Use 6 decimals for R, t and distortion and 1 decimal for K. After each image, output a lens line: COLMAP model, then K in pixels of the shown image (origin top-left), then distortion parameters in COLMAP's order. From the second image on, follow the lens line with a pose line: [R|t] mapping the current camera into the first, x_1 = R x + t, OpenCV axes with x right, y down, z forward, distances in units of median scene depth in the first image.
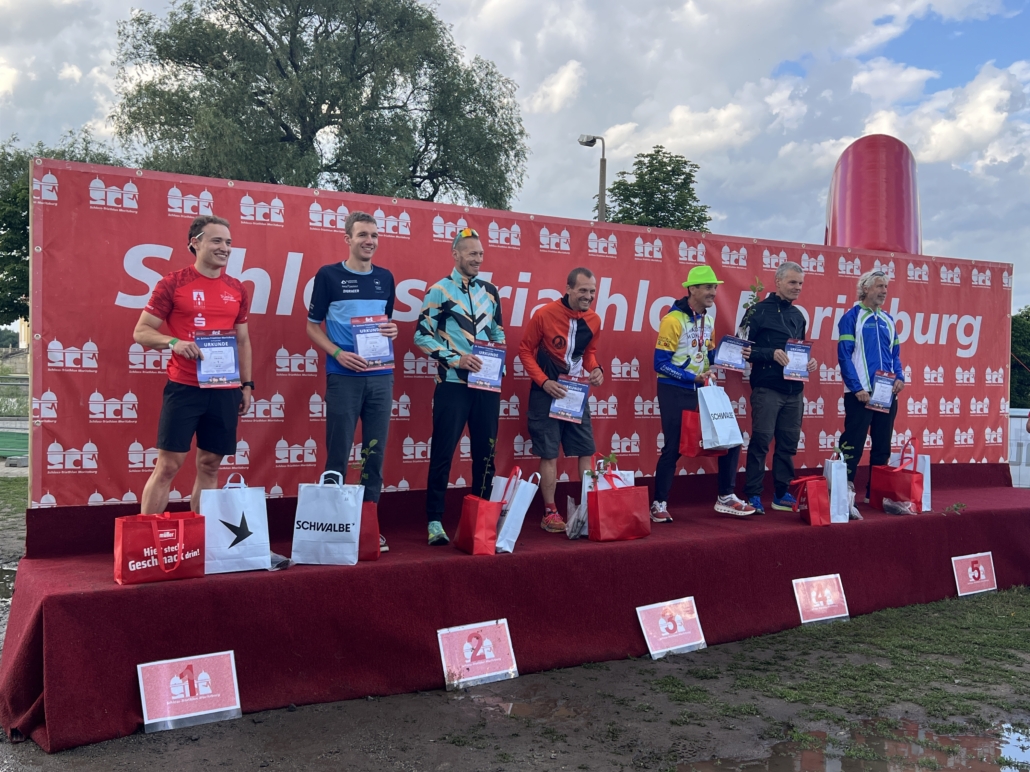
lens RADIAL K [[1085.6, 0, 515.0], [0, 1085.6, 386.0], [0, 0, 1]] dist [0.012426, -0.016776]
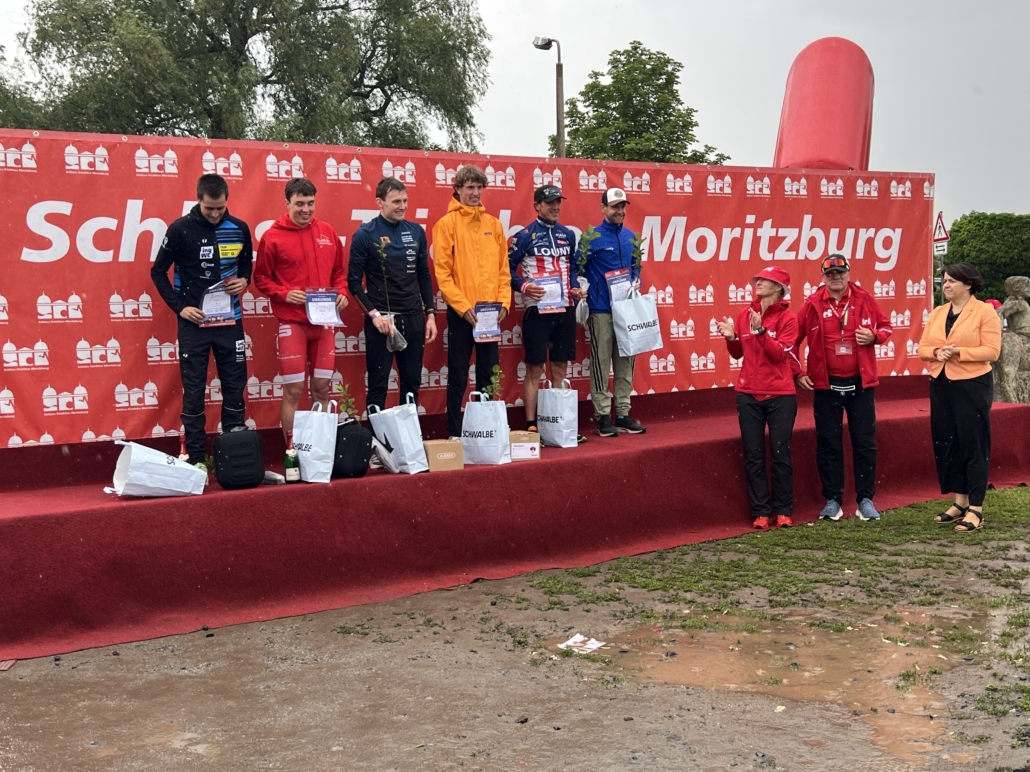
lens RADIAL K [[1224.8, 0, 515.0], [0, 1224.8, 386.0], [0, 0, 1]] dist [0.000440, -0.016197]
pose [[0.998732, -0.046338, 0.019652, 0.048276], [0.045219, 0.997515, 0.054023, 0.003258], [-0.022107, -0.053066, 0.998346, -0.120312]]
